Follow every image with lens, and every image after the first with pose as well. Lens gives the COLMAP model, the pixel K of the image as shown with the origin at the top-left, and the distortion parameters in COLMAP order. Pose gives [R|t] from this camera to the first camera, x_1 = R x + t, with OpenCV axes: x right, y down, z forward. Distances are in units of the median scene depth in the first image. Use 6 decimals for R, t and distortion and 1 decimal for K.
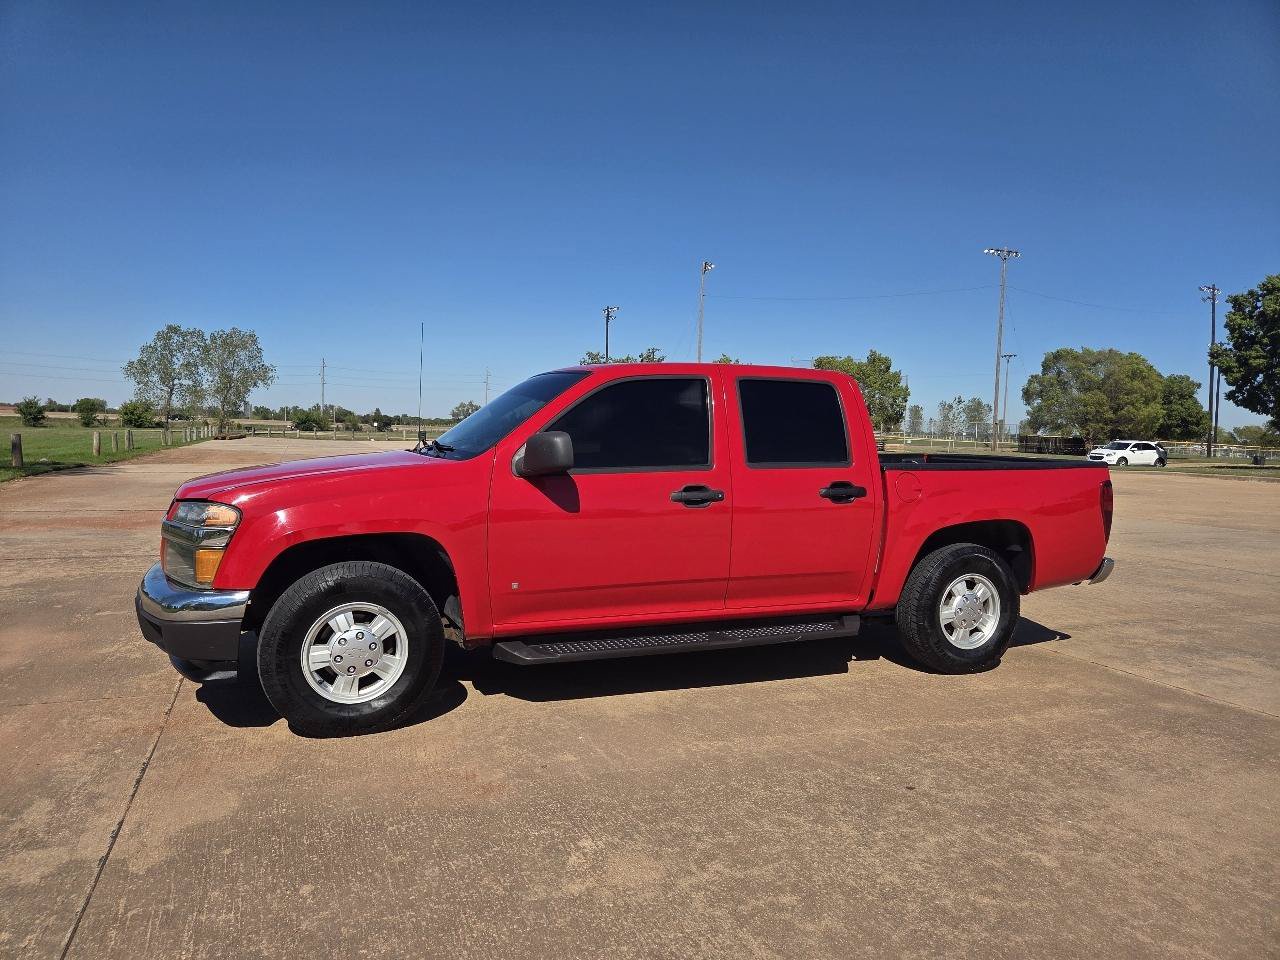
lens RADIAL K [[857.2, 0, 627.5], [0, 857.2, 490.1], [0, 0, 1]] dist [0.061981, -0.058161]
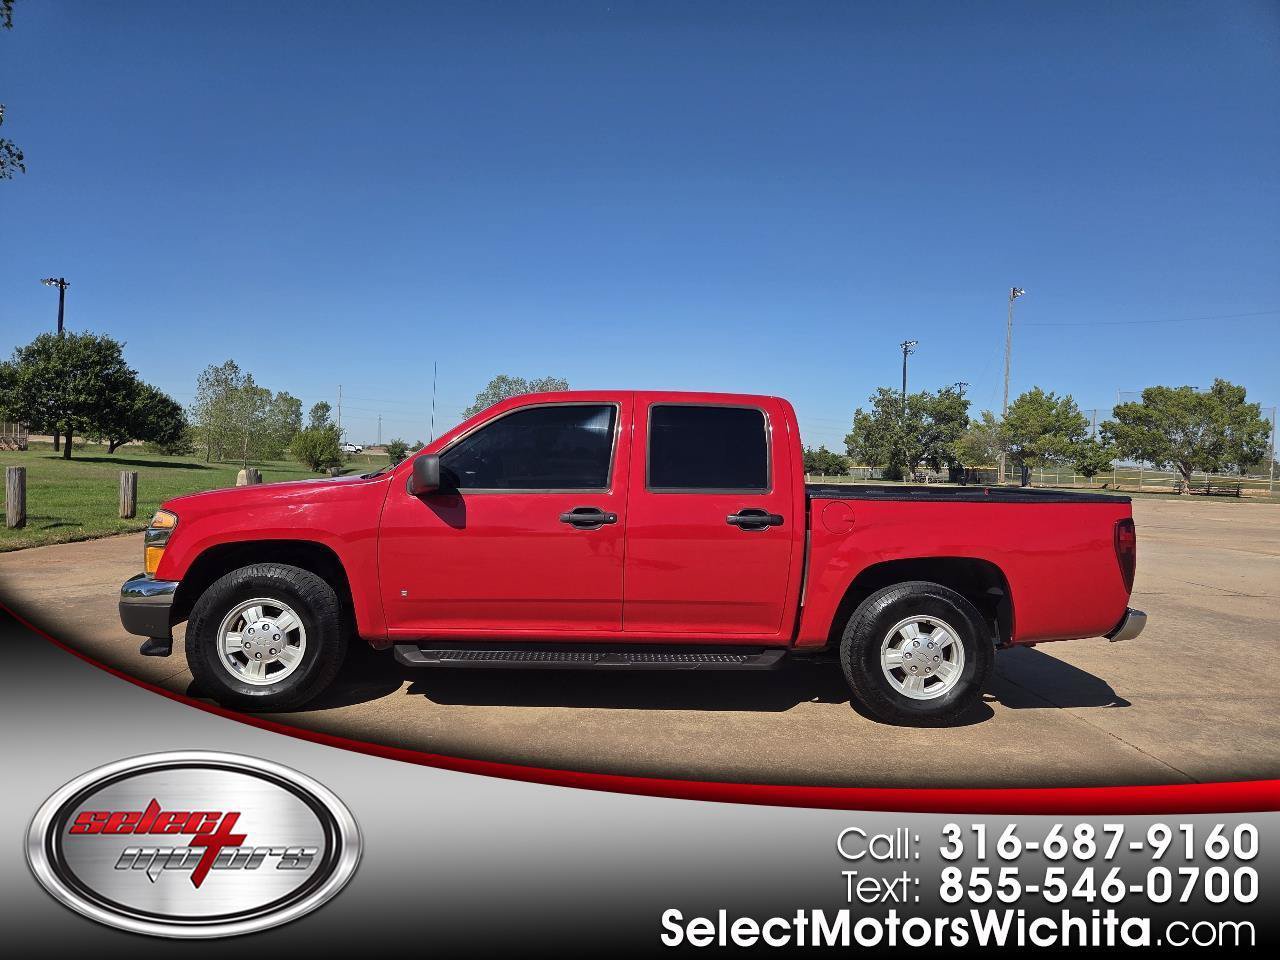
lens RADIAL K [[857.2, 0, 631.6], [0, 857.2, 484.3], [0, 0, 1]] dist [0.061981, -0.058161]
pose [[0.941902, 0.013964, -0.335598, 0.497731], [-0.031575, 0.998392, -0.047076, 0.013822], [0.334401, 0.054937, 0.940828, 0.044518]]
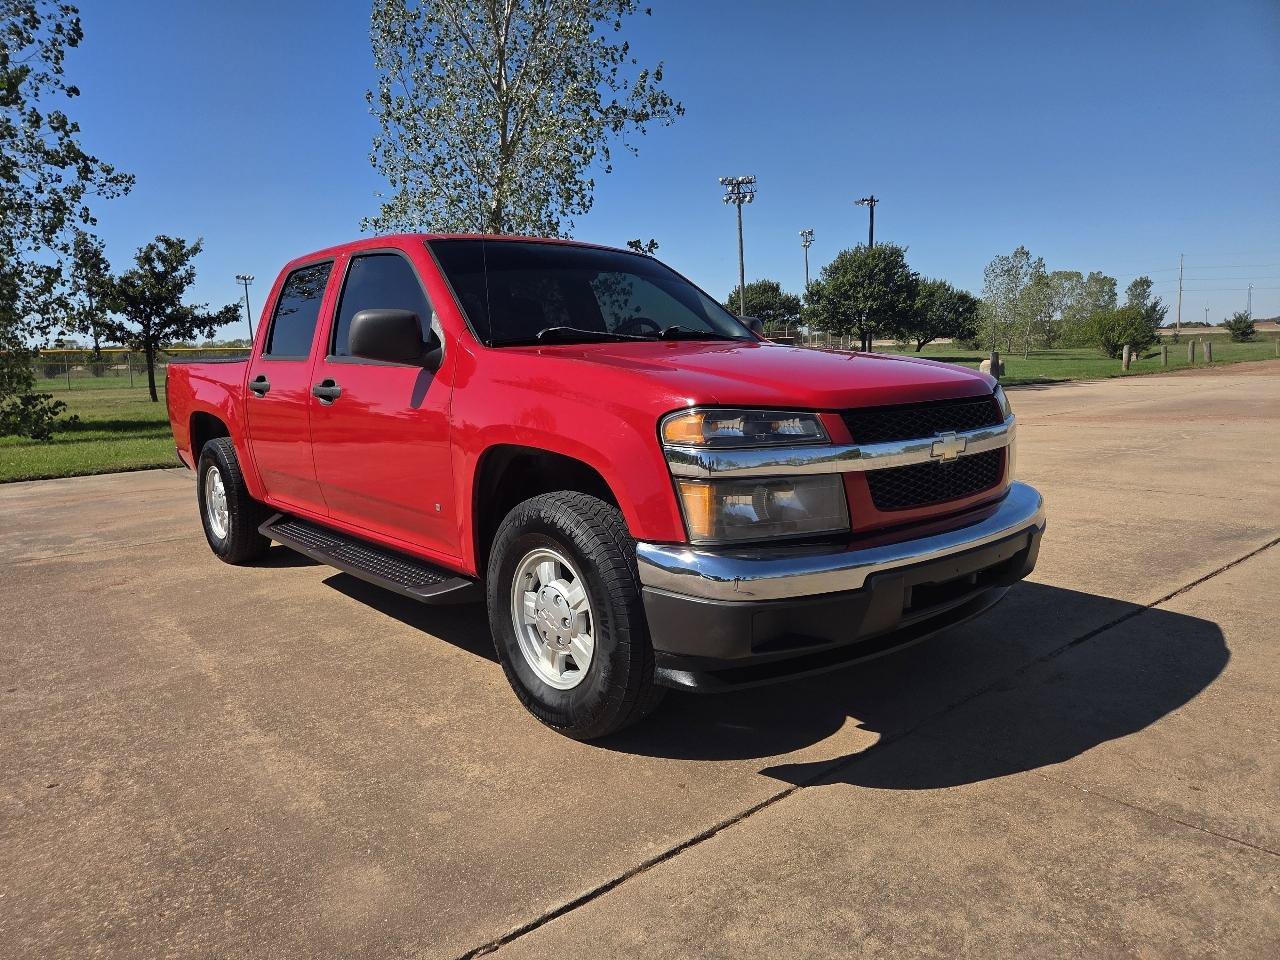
lens RADIAL K [[857.2, 0, 620.1], [0, 857.2, 486.9], [0, 0, 1]] dist [0.061981, -0.058161]
pose [[0.312535, 0.103221, -0.944281, 1.157279], [-0.017870, 0.994541, 0.102800, 0.005734], [0.949738, -0.015254, 0.312674, 1.088755]]
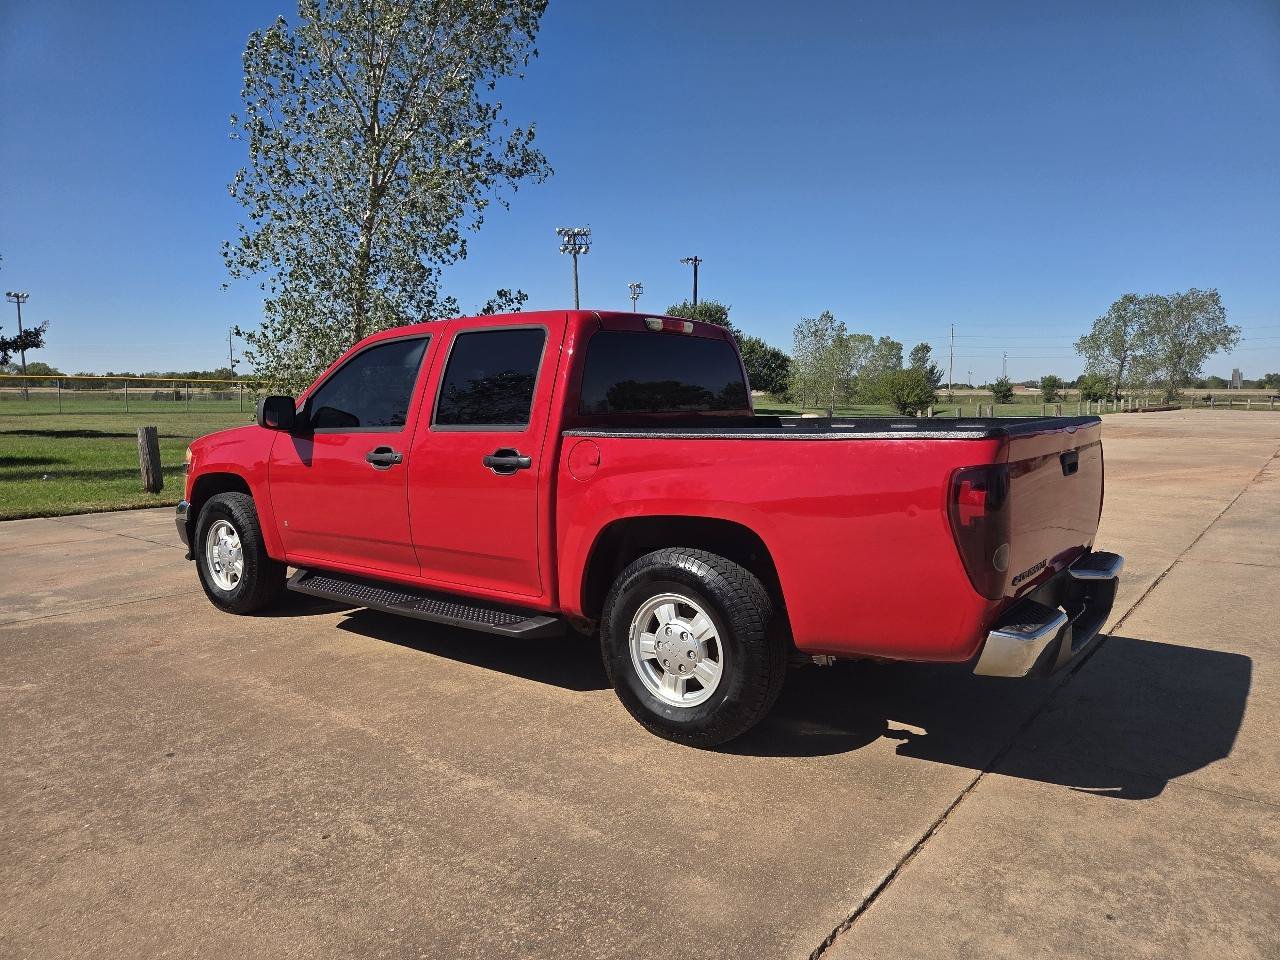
lens RADIAL K [[857.2, 0, 626.8], [0, 857.2, 492.2], [0, 0, 1]] dist [0.061981, -0.058161]
pose [[0.505786, 0.067089, -0.860046, 1.139174], [-0.039907, 0.997724, 0.054360, -0.019483], [0.861735, 0.006827, 0.507312, 0.765053]]
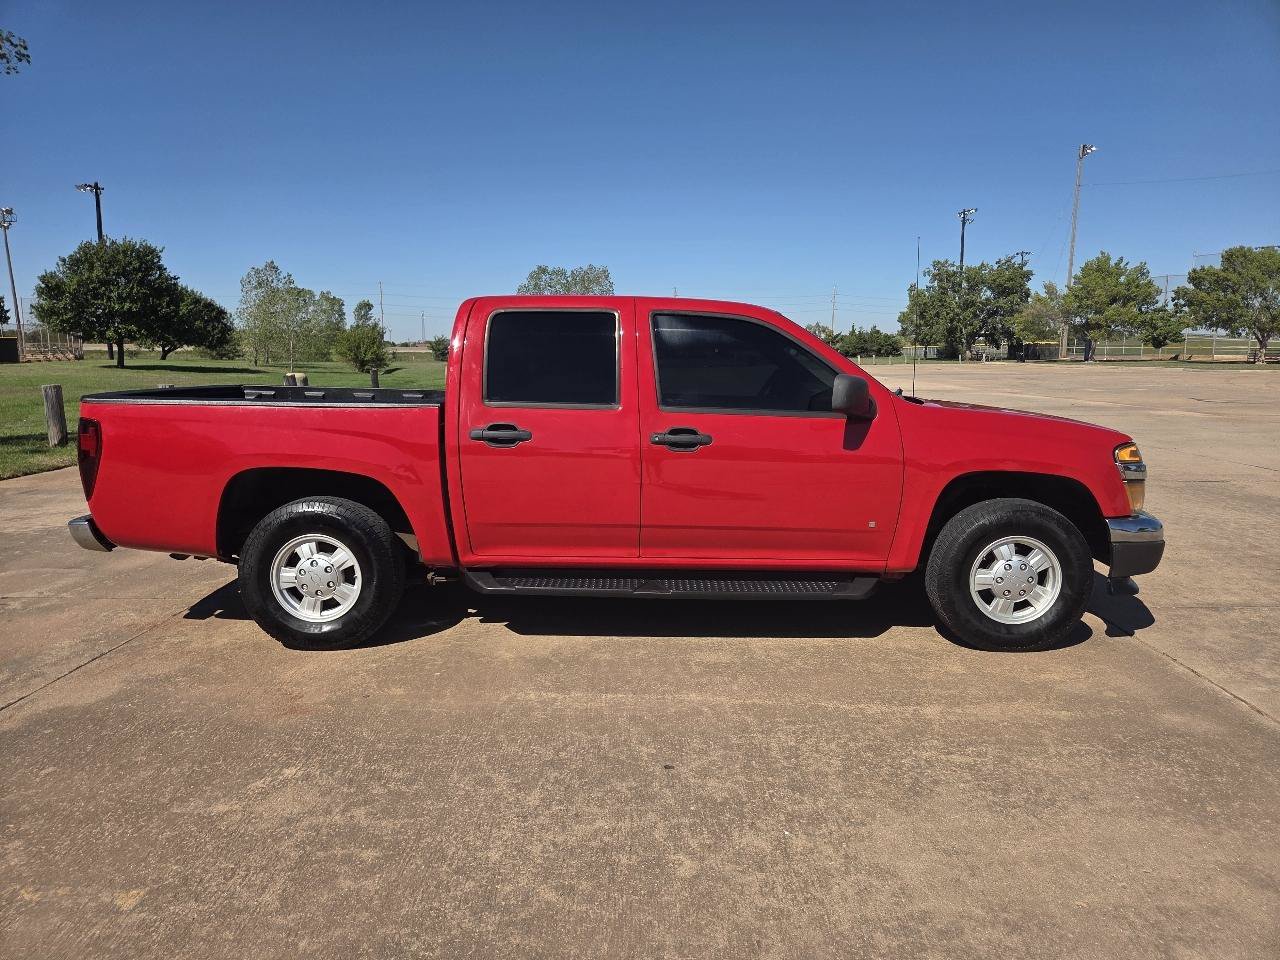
lens RADIAL K [[857.2, 0, 632.6], [0, 857.2, 491.2], [0, 0, 1]] dist [0.061981, -0.058161]
pose [[0.922776, 0.033844, -0.383847, 0.512840], [0.000834, 0.995958, 0.089819, -0.024779], [0.385335, -0.083202, 0.919018, 0.136053]]
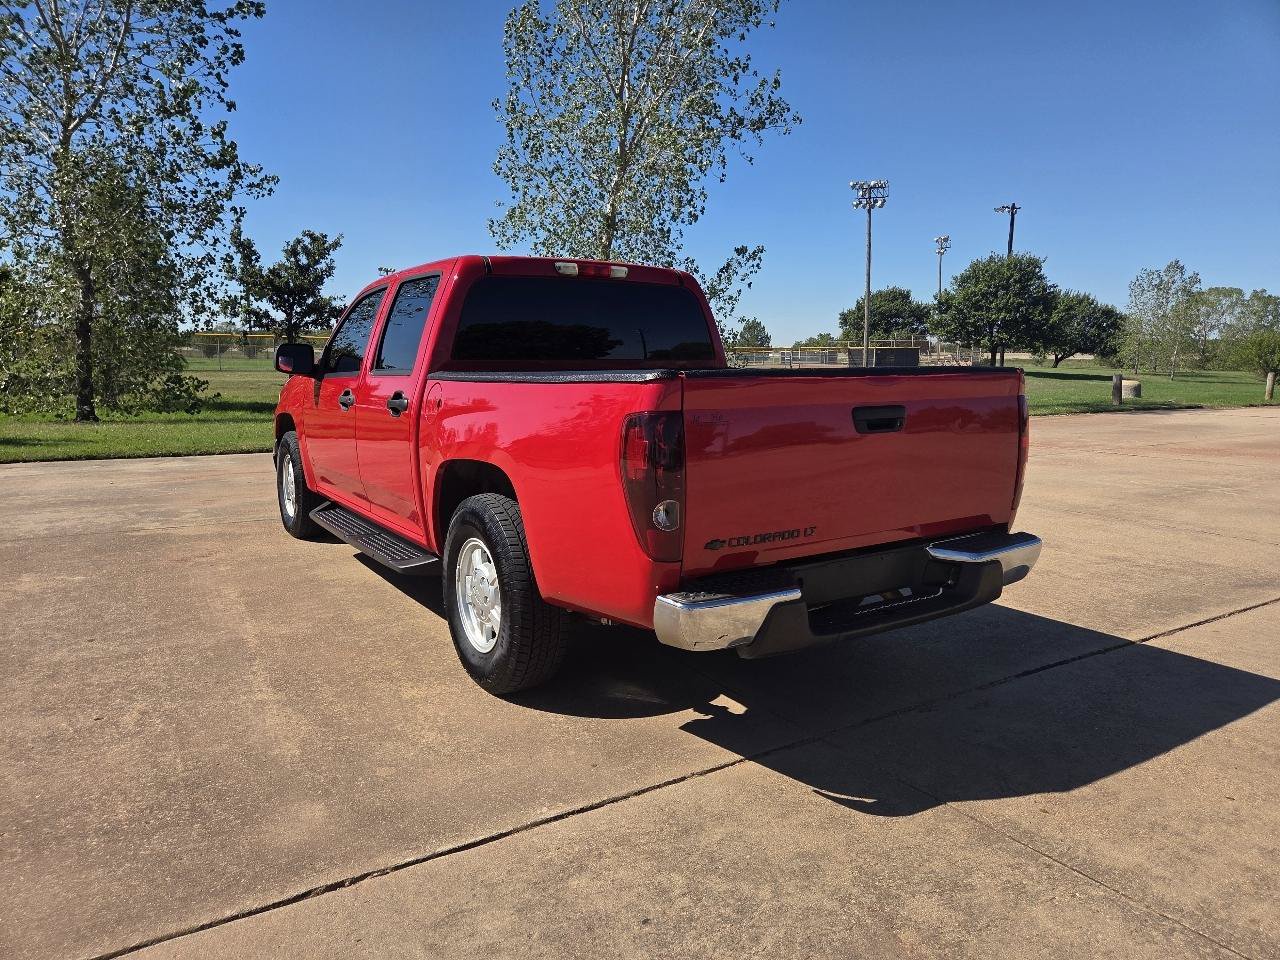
lens RADIAL K [[857.2, 0, 637.6], [0, 857.2, 485.6], [0, 0, 1]] dist [0.061981, -0.058161]
pose [[0.196112, 0.116938, -0.973584, 1.278274], [-0.064138, 0.992267, 0.106263, -0.025938], [0.978482, 0.041605, 0.202096, 1.192707]]
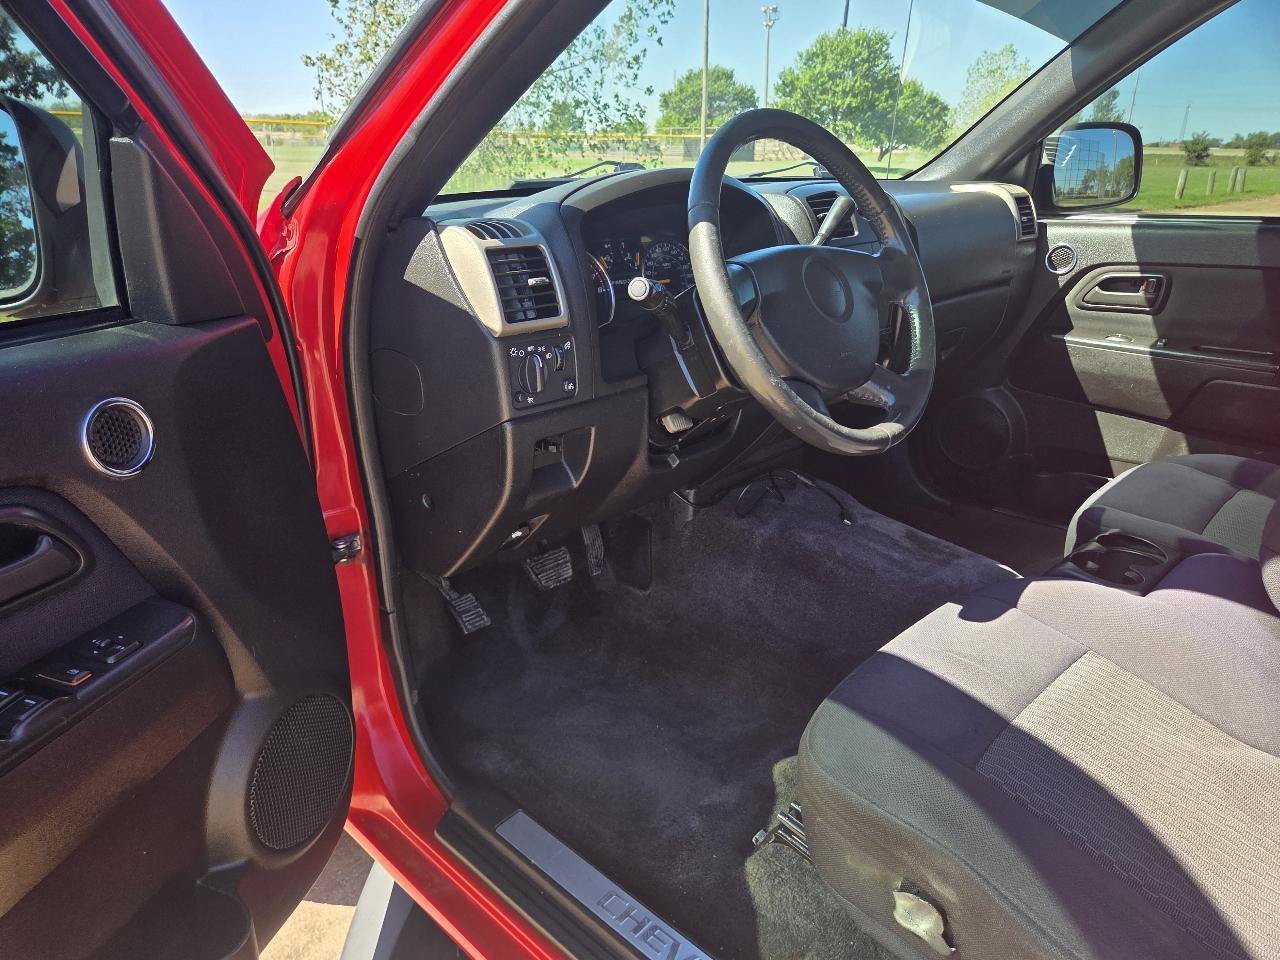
lens RADIAL K [[863.3, 0, 633.9], [0, 863.3, 500.6], [0, 0, 1]] dist [0.021737, -0.012949]
pose [[0.404699, 0.323069, -0.855479, 0.024302], [-0.061400, 0.943002, 0.327075, -0.049920], [0.912386, -0.079841, 0.401468, 1.011390]]
